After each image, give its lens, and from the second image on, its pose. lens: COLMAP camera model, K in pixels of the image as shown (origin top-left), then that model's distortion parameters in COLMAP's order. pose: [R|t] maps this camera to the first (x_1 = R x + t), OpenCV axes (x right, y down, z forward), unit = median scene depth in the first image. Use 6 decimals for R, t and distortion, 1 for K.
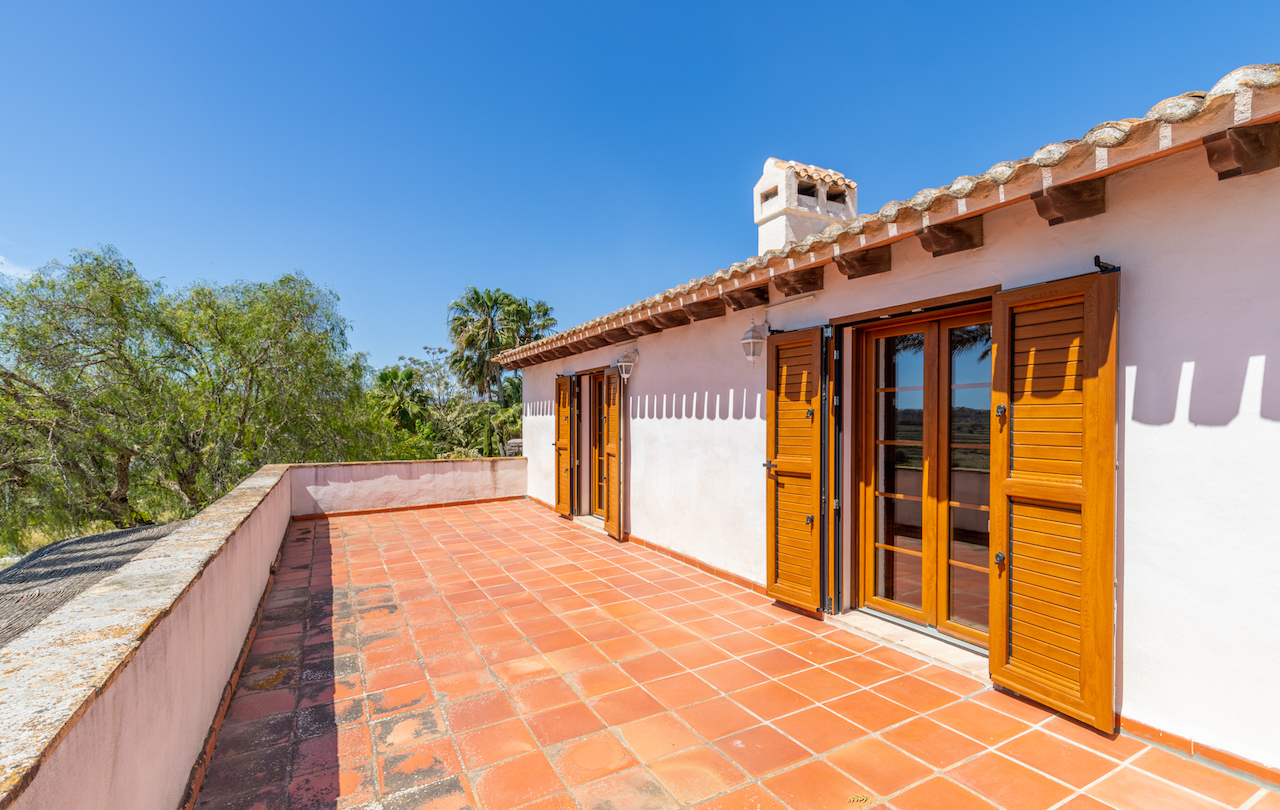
lens RADIAL K [[596.1, 0, 647.6], [0, 596.1, 411.2], [0, 0, 1]] dist [0.004700, 0.000176]
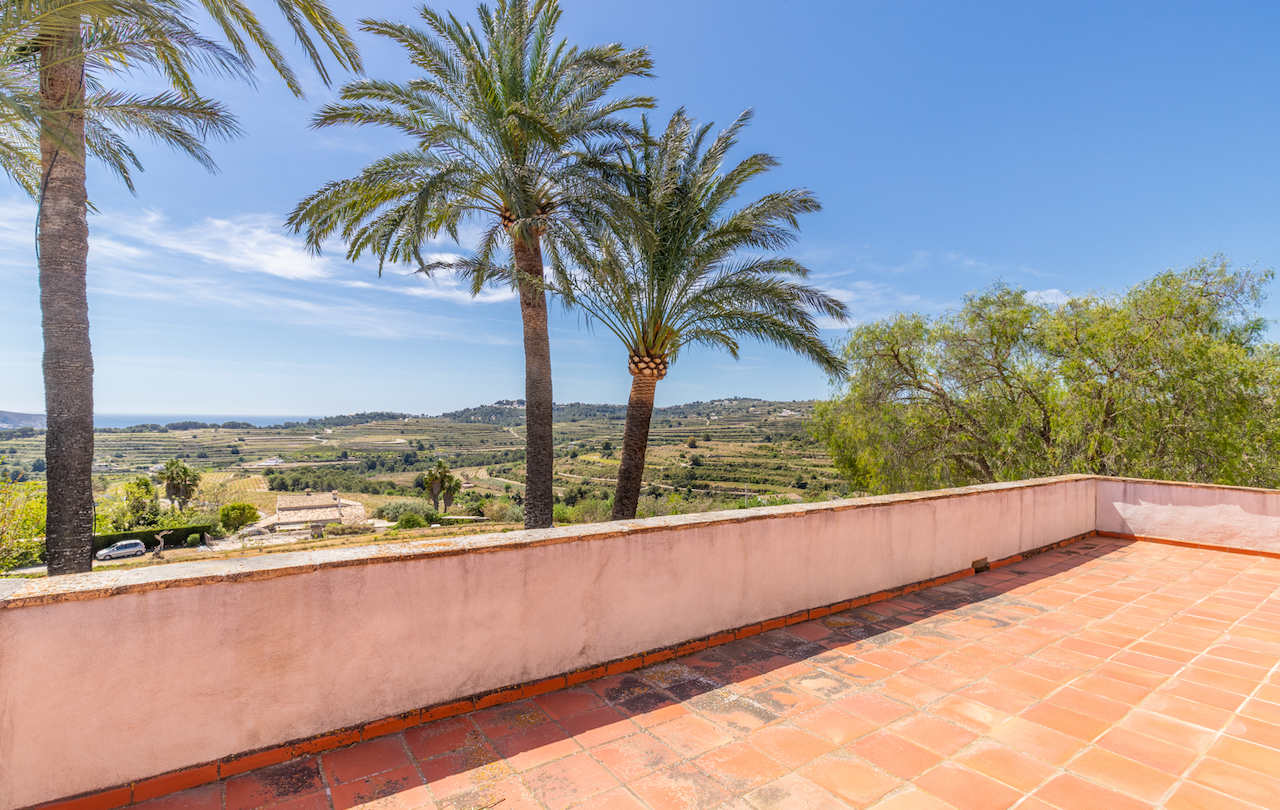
lens RADIAL K [[596.1, 0, 645.2], [0, 596.1, 410.5], [0, 0, 1]] dist [0.004700, 0.000176]
pose [[0.102518, -0.009598, -0.994685, 0.570213], [-0.001379, 0.999951, -0.009791, -0.011556], [0.994730, 0.002376, 0.102499, 0.372745]]
